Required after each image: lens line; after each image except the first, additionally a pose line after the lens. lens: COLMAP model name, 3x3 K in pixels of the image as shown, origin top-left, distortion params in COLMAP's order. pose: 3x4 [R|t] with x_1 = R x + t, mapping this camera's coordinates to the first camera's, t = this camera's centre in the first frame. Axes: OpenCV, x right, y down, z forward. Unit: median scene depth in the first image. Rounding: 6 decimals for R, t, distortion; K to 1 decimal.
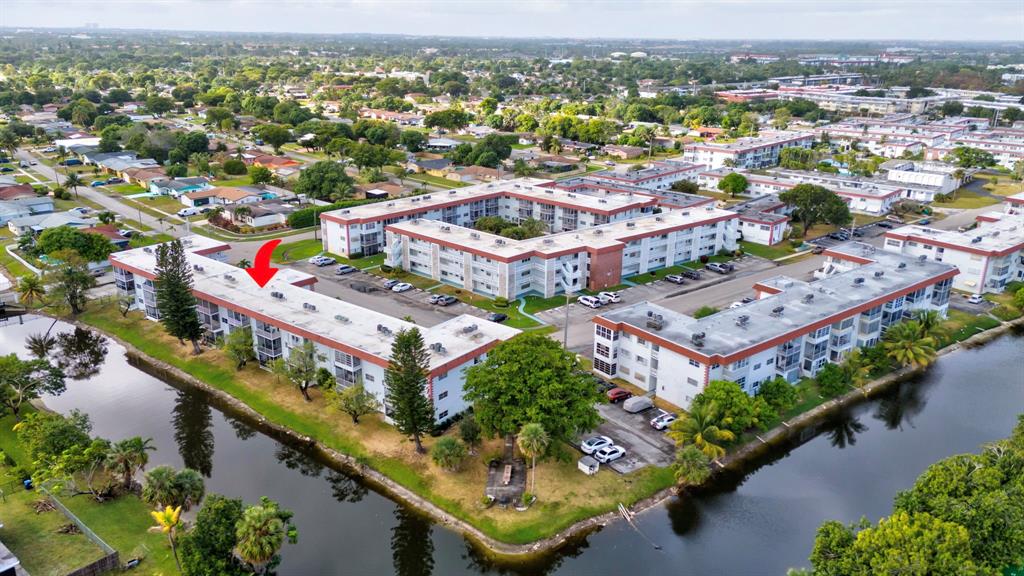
lens RADIAL K [[750.5, 0, 519.4], [0, 750.5, 294.9], [0, 0, 1]] dist [0.074437, -0.066458]
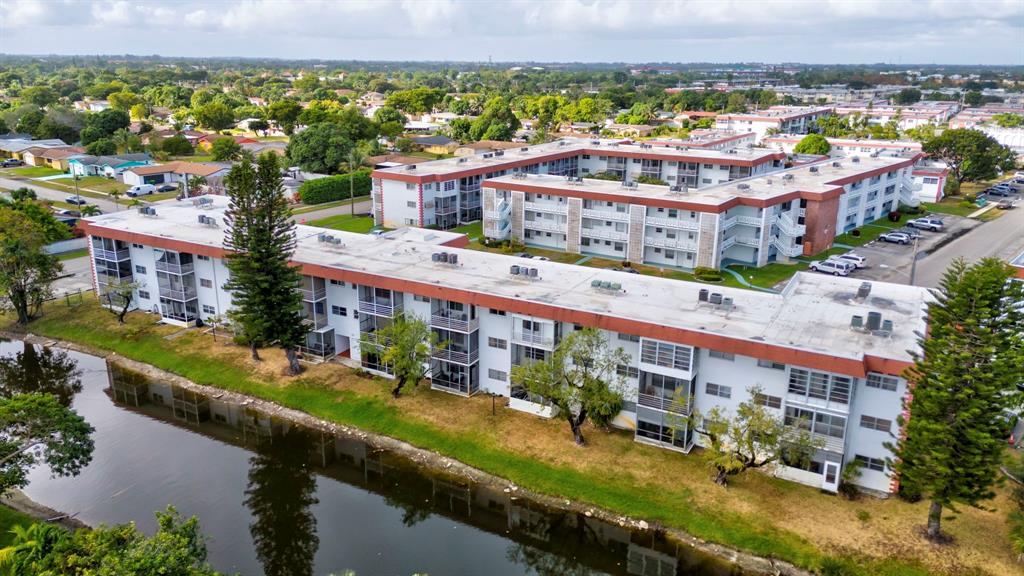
lens RADIAL K [[750.5, 0, 516.9], [0, 750.5, 291.2], [0, 0, 1]] dist [0.074437, -0.066458]
pose [[0.988162, -0.047708, 0.145809, -0.222610], [0.052898, 0.998090, -0.031919, 0.028878], [-0.144007, 0.039254, 0.988798, 0.283071]]
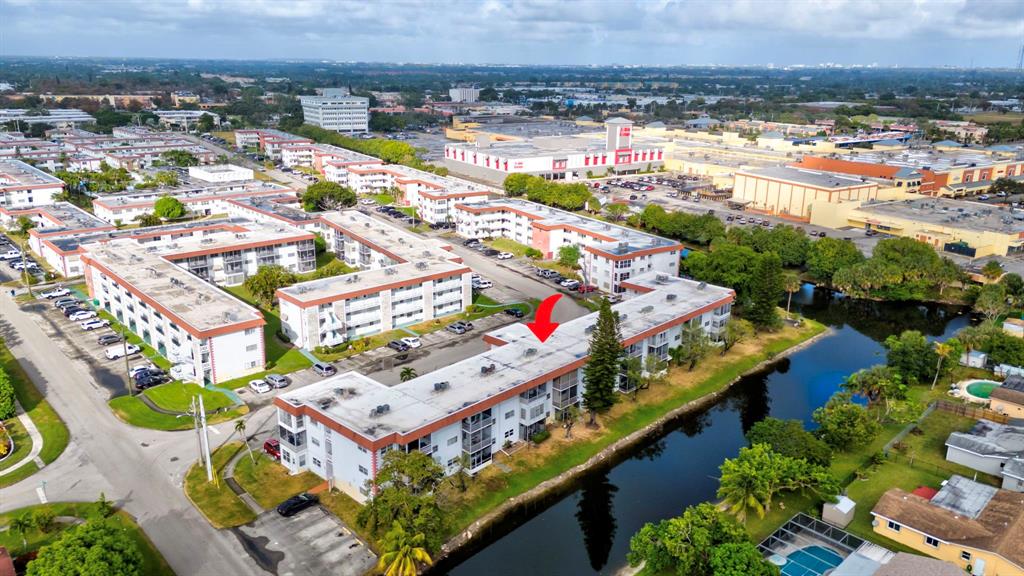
lens RADIAL K [[750.5, 0, 512.5], [0, 750.5, 287.6], [0, 0, 1]] dist [0.074437, -0.066458]
pose [[0.099269, -0.296749, 0.949782, -0.790213], [0.314874, 0.914816, 0.252915, -0.208830], [-0.943928, 0.273955, 0.184251, 0.573560]]
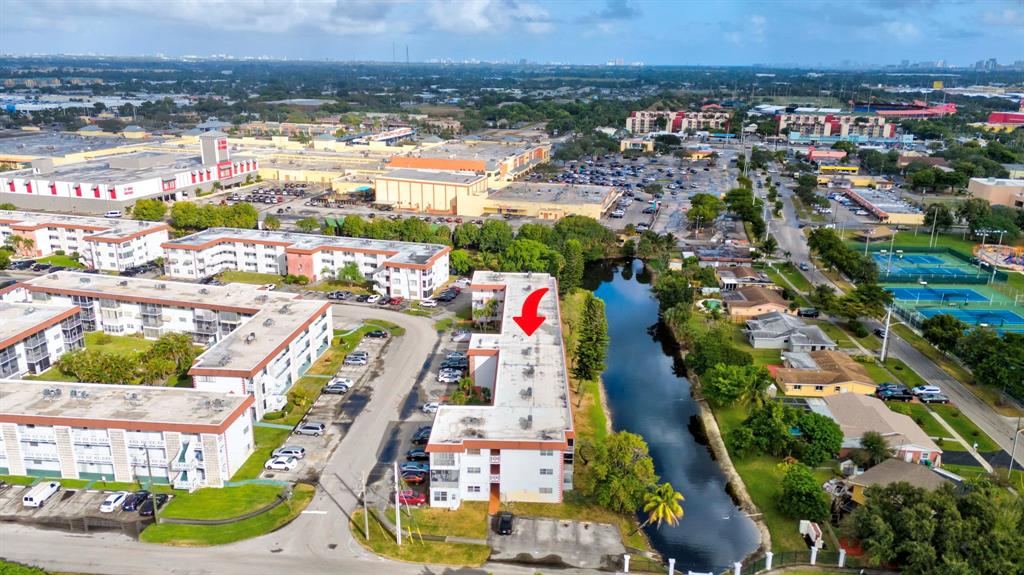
lens RADIAL K [[750.5, 0, 518.9], [0, 750.5, 287.2], [0, 0, 1]] dist [0.074437, -0.066458]
pose [[-0.599102, -0.251048, 0.760297, -0.759932], [0.239552, 0.849875, 0.469390, -0.388122], [-0.763997, 0.463343, -0.449023, 0.968436]]
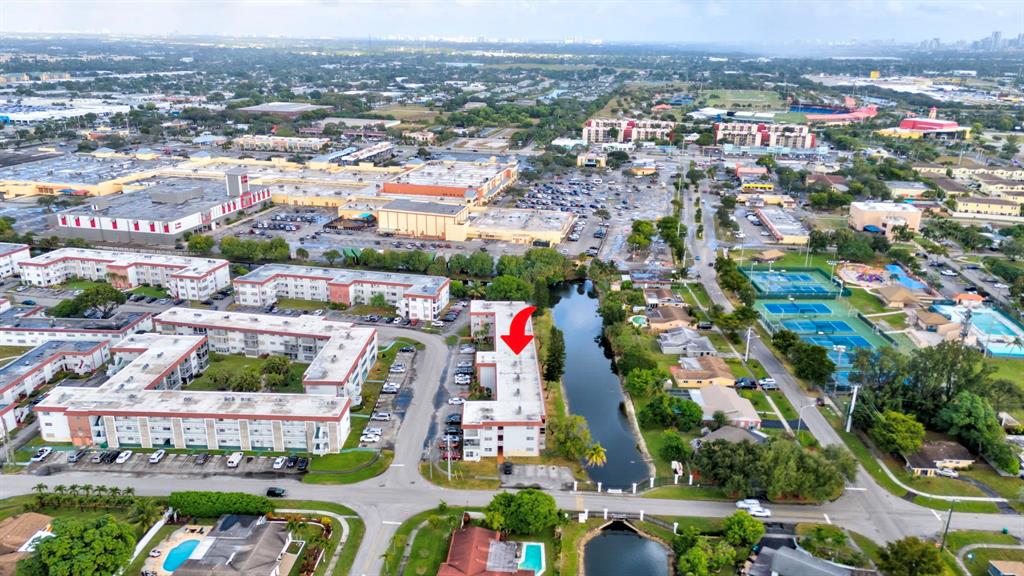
lens RADIAL K [[750.5, 0, 522.0], [0, 750.5, 284.3], [0, 0, 1]] dist [0.074437, -0.066458]
pose [[-0.643118, -0.261308, 0.719803, -1.010433], [0.225666, 0.833563, 0.504230, -0.650757], [-0.731761, 0.486714, -0.477111, 1.131837]]
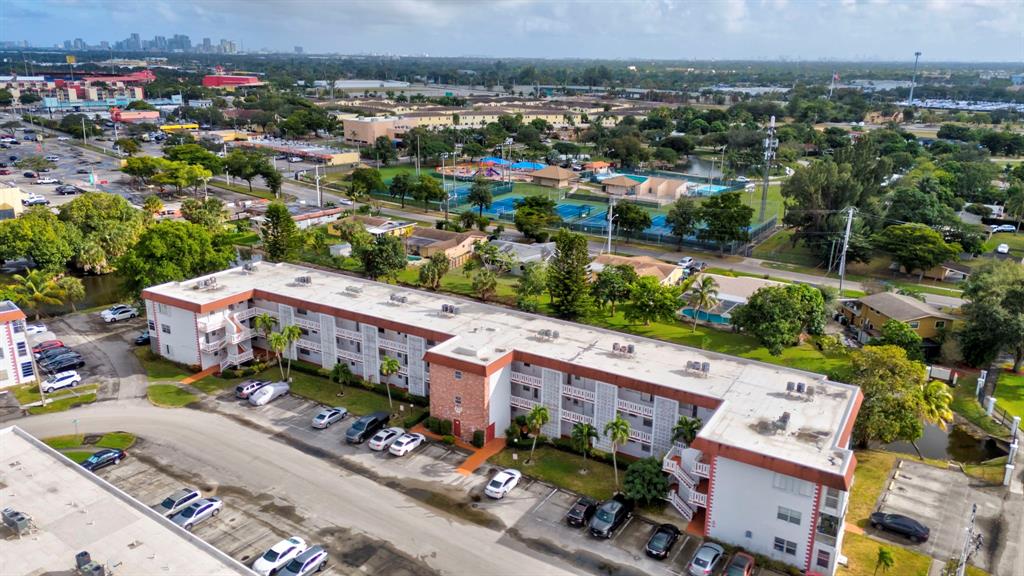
lens RADIAL K [[750.5, 0, 517.8], [0, 750.5, 293.3], [0, 0, 1]] dist [0.074437, -0.066458]
pose [[-0.992900, 0.009214, -0.118594, -0.189525], [-0.063095, 0.804389, 0.590743, -0.293412], [0.100839, 0.594031, -0.798097, 1.015987]]
